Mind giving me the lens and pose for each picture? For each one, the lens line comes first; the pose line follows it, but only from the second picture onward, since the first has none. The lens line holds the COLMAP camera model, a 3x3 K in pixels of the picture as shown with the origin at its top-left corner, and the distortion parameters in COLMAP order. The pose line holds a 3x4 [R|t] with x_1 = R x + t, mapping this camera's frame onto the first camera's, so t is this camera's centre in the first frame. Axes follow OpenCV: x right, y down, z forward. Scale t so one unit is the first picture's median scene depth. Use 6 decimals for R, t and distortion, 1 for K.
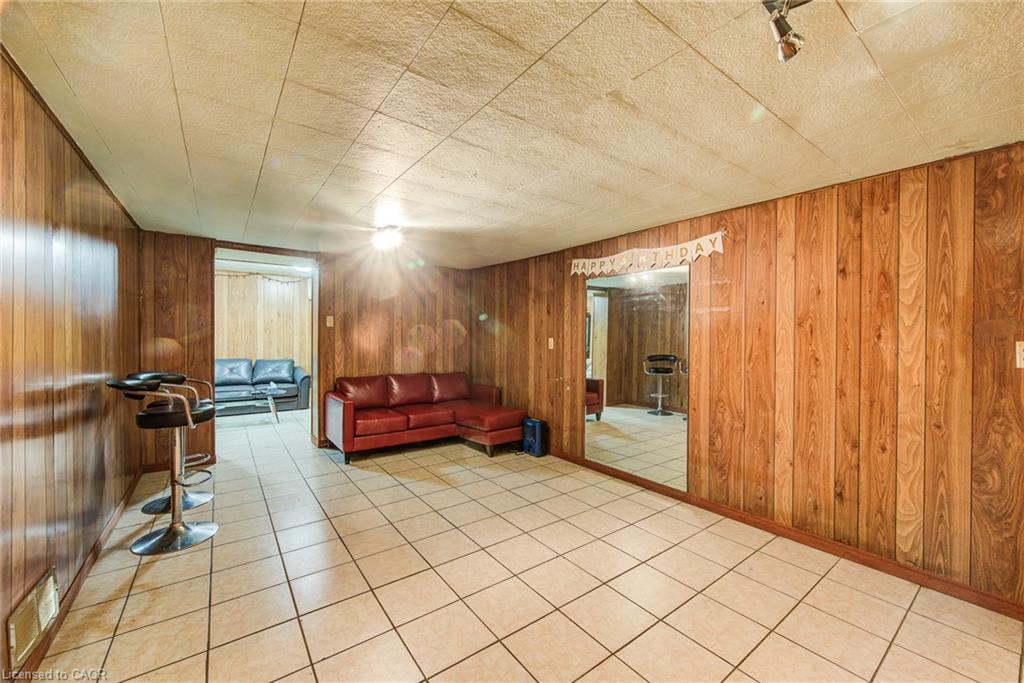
lens RADIAL K [[399.1, 0, 517.0], [0, 399.1, 341.1], [0, 0, 1]] dist [-0.001323, -0.000864]
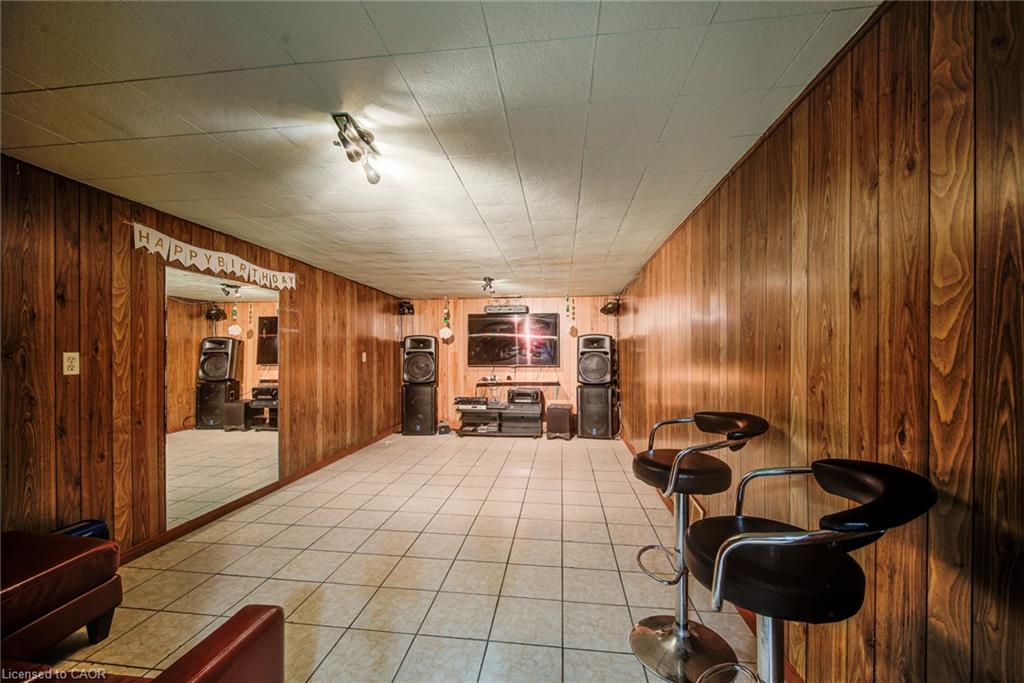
lens RADIAL K [[399.1, 0, 513.0], [0, 399.1, 350.9], [0, 0, 1]] dist [-0.001323, -0.000864]
pose [[-0.723228, -0.002717, 0.690605, -0.820083], [0.002344, 0.999977, 0.006389, -0.014711], [-0.690606, 0.006239, -0.723204, 1.237692]]
